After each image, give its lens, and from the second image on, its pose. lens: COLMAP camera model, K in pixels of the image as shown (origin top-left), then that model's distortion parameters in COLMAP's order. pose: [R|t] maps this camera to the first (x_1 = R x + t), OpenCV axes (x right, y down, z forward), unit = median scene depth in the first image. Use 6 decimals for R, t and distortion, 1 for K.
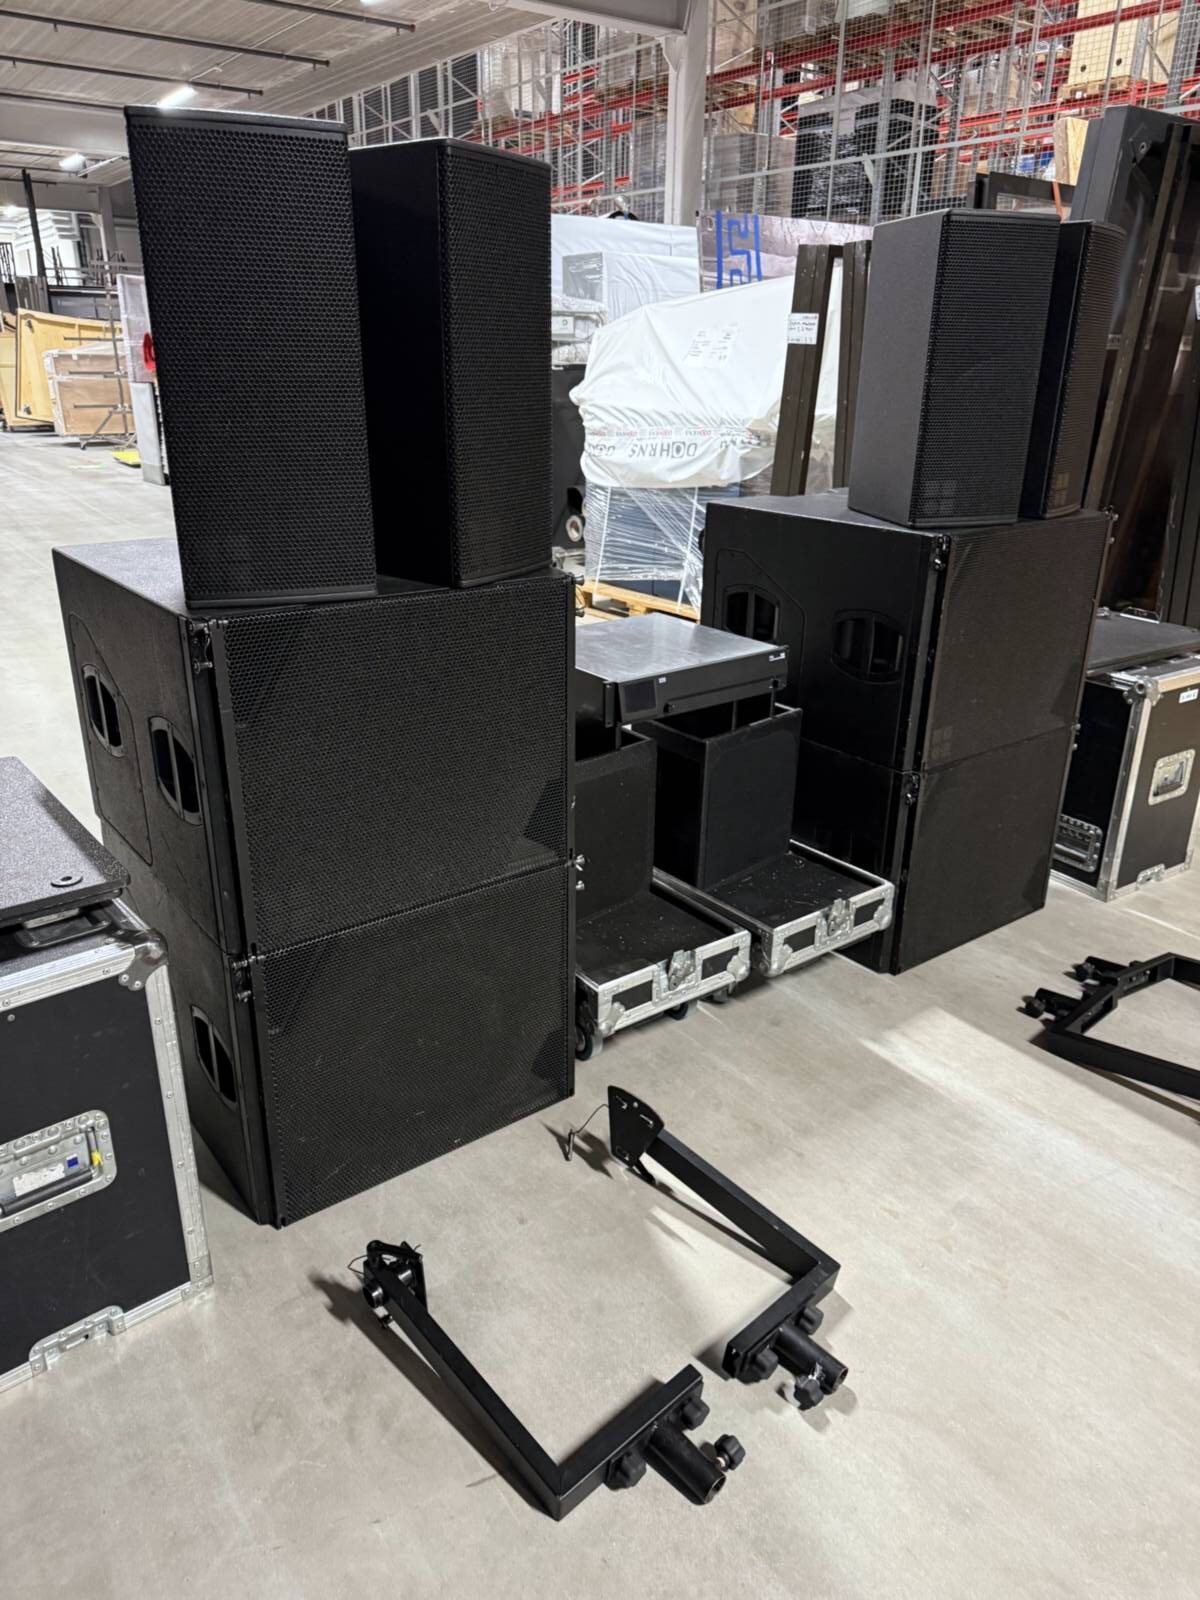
lens RADIAL K [[1145.5, 0, 600.0], [0, 1145.5, 800.0], [0, 0, 1]] dist [0.028770, -0.021904]
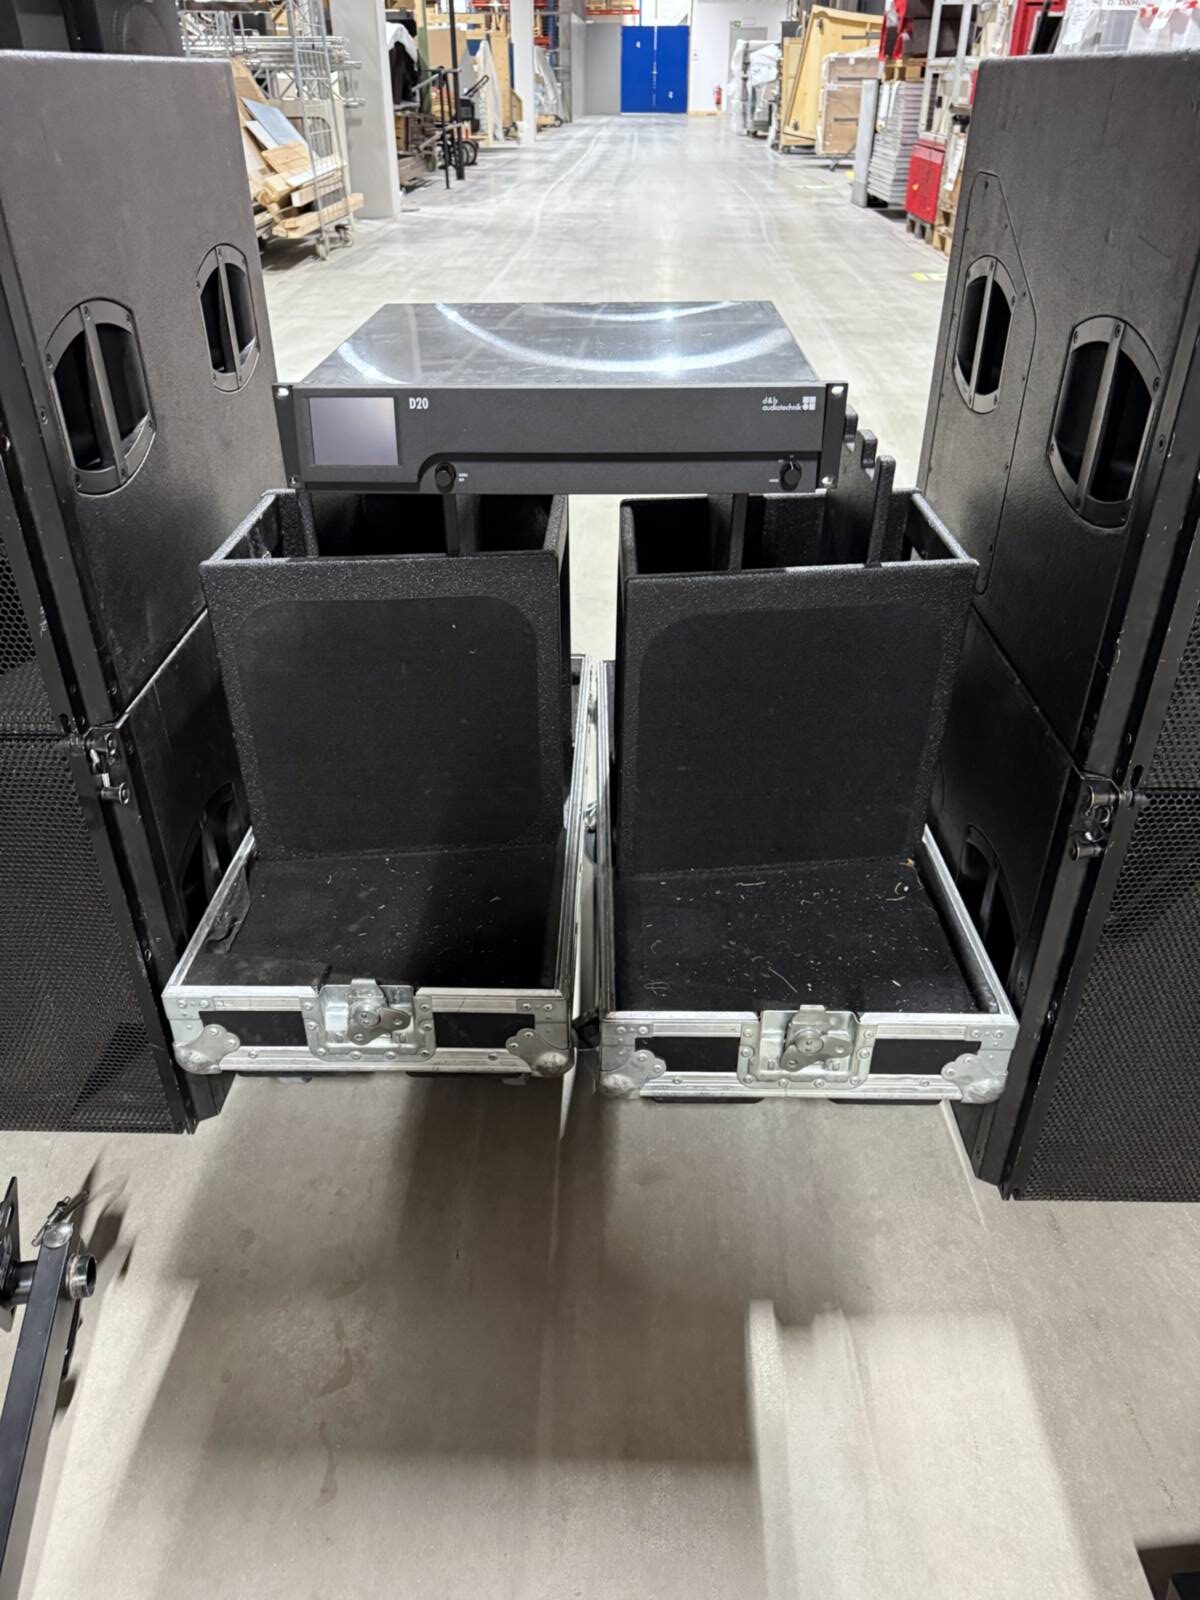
lens RADIAL K [[1151.9, 0, 598.8], [0, 1151.9, 817.9], [0, 0, 1]] dist [-0.017687, 0.000187]
pose [[0.783119, 0.326282, -0.529400, 0.205092], [-0.216723, 0.941126, 0.259449, -0.043656], [0.582886, -0.088446, 0.807726, 0.357845]]
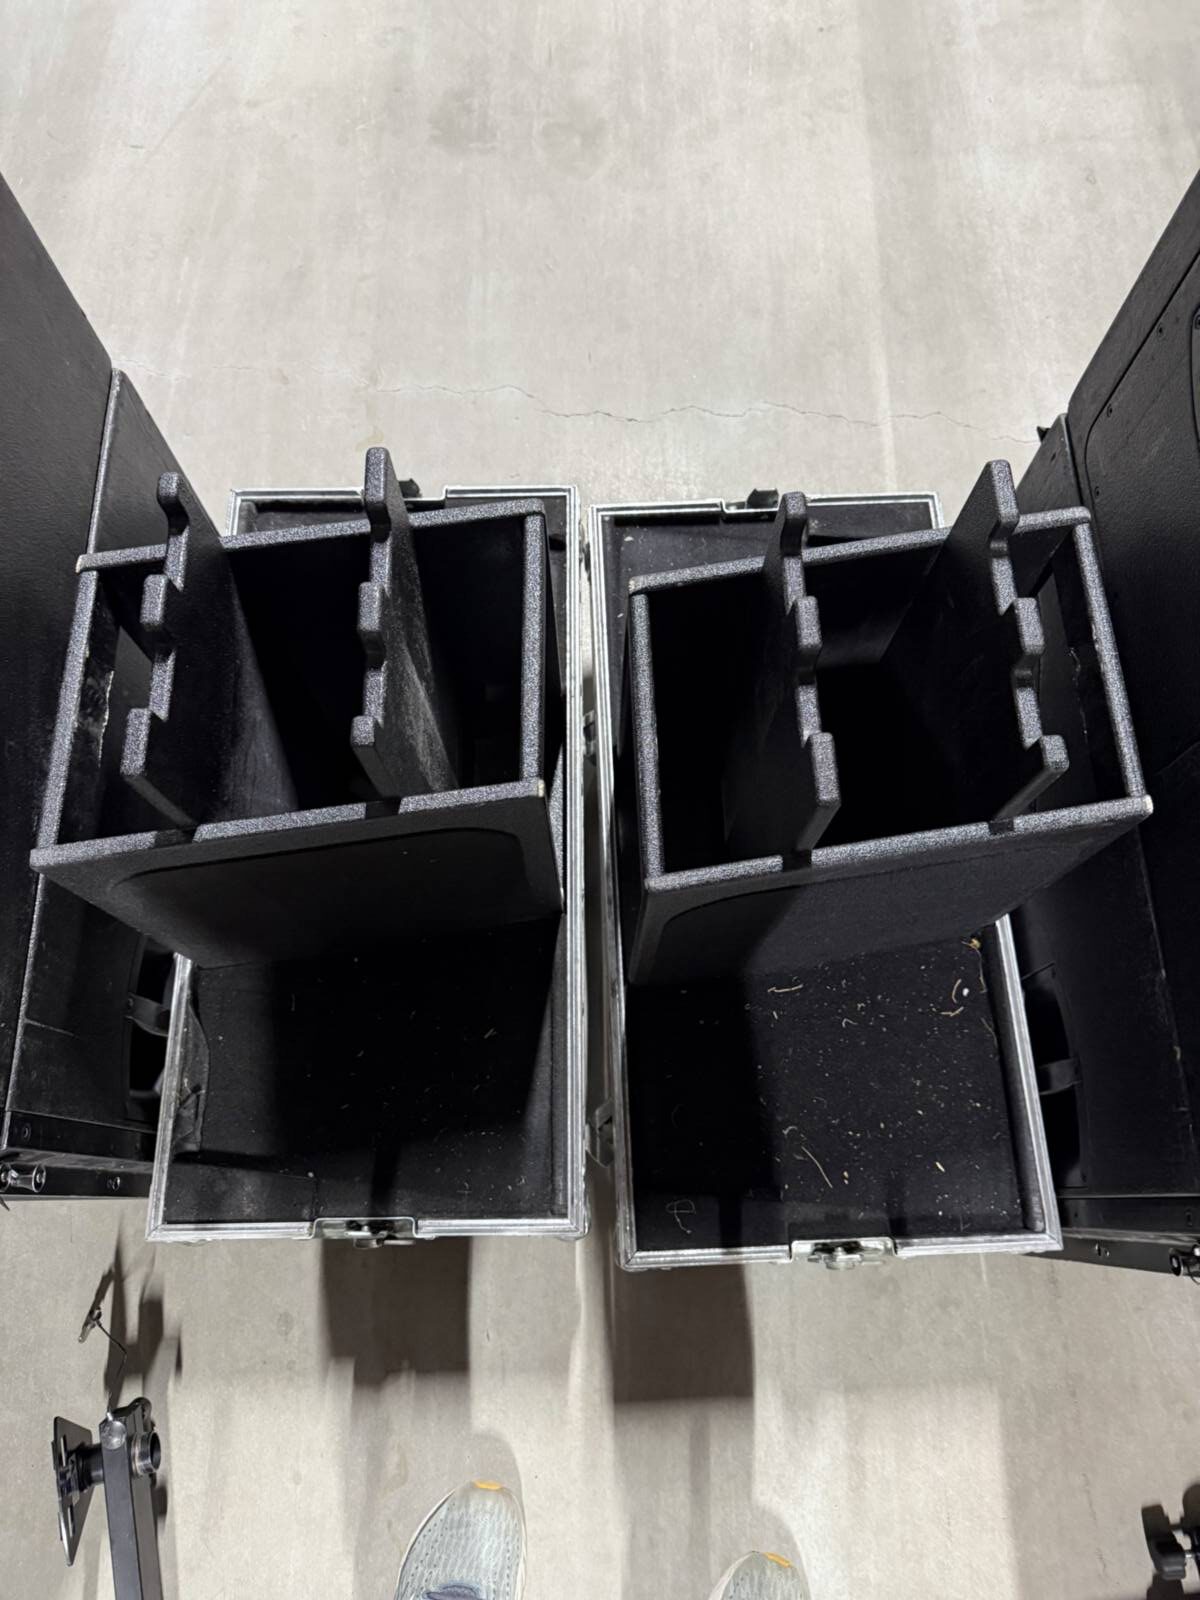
lens RADIAL K [[1124.7, 0, 600.0], [0, 1124.7, 800.0], [0, 0, 1]] dist [-0.027560, 0.008781]
pose [[0.804719, 0.553812, -0.213821, 0.076640], [-0.198378, 0.590332, 0.782403, -0.174258], [0.559530, -0.587197, 0.584915, 0.479527]]
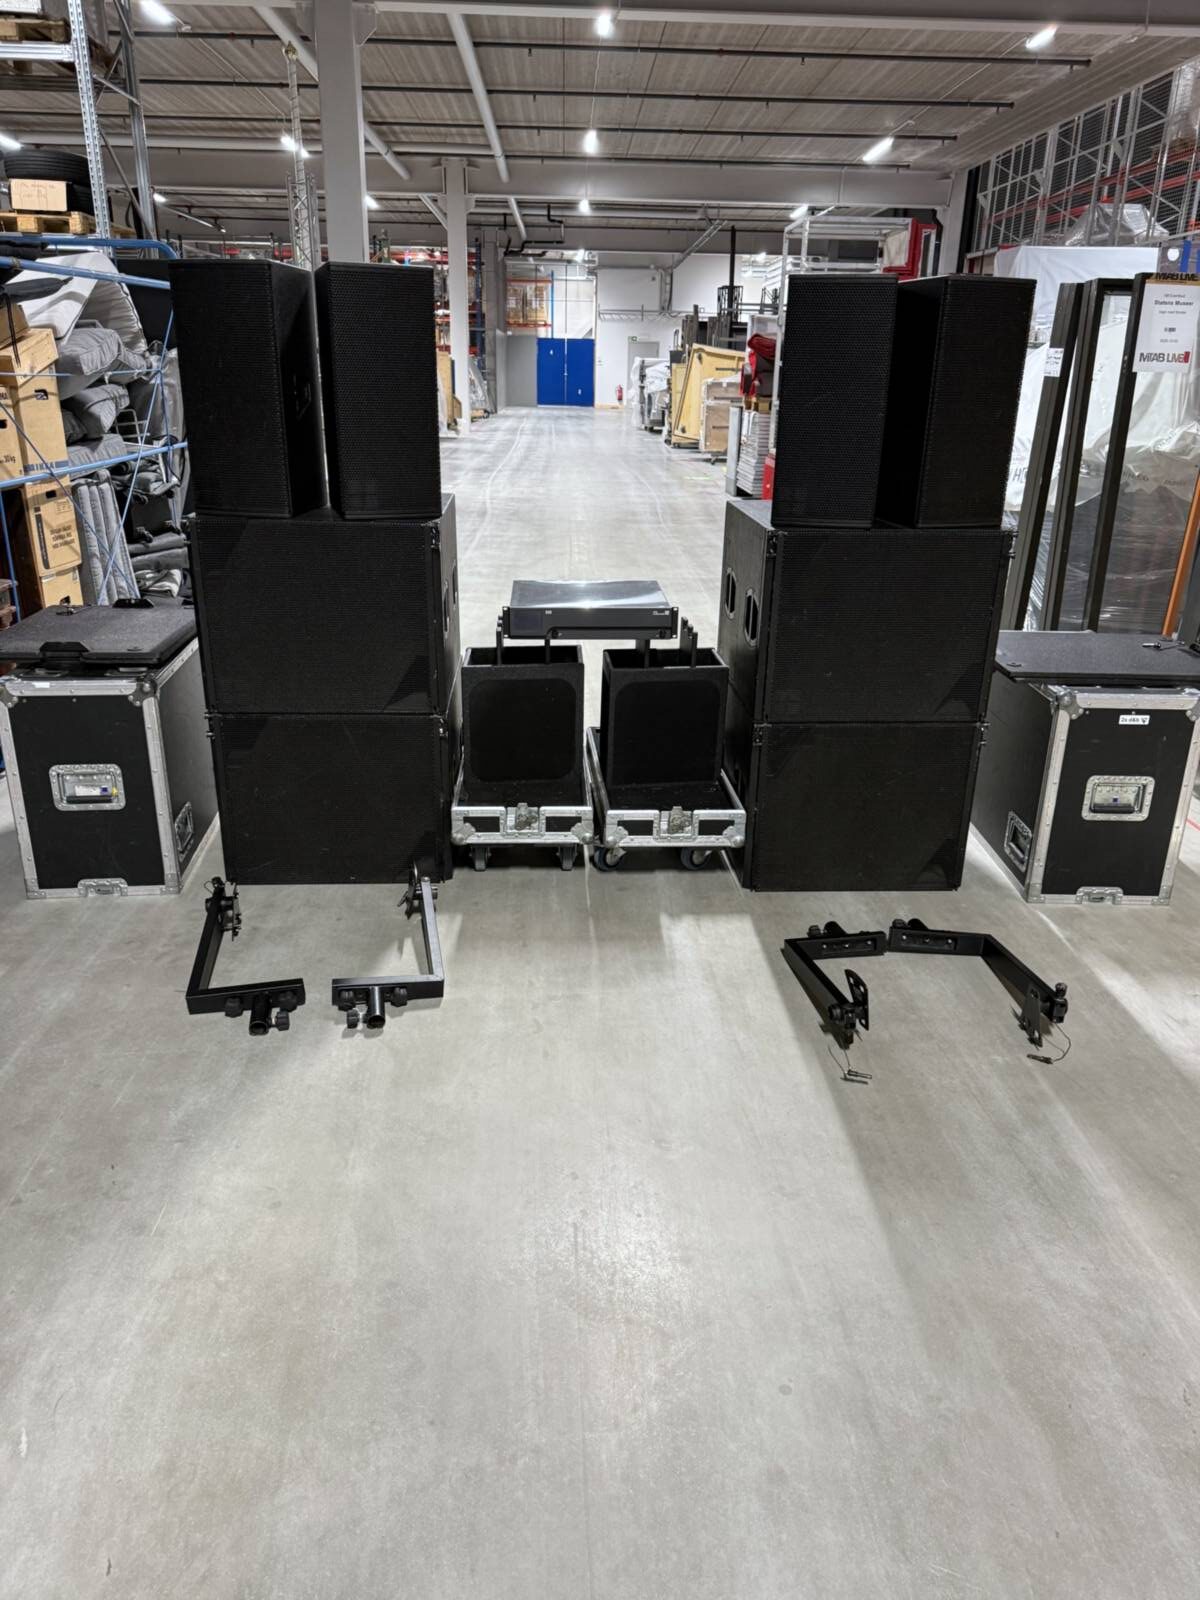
lens RADIAL K [[1145.5, 0, 600.0], [0, 1145.5, 800.0], [0, 0, 1]] dist [0.028770, -0.021904]
pose [[0.826575, 0.202263, -0.525228, 0.474744], [-0.213787, 0.976084, 0.039439, 0.028756], [0.520643, 0.079688, 0.850047, -0.080649]]
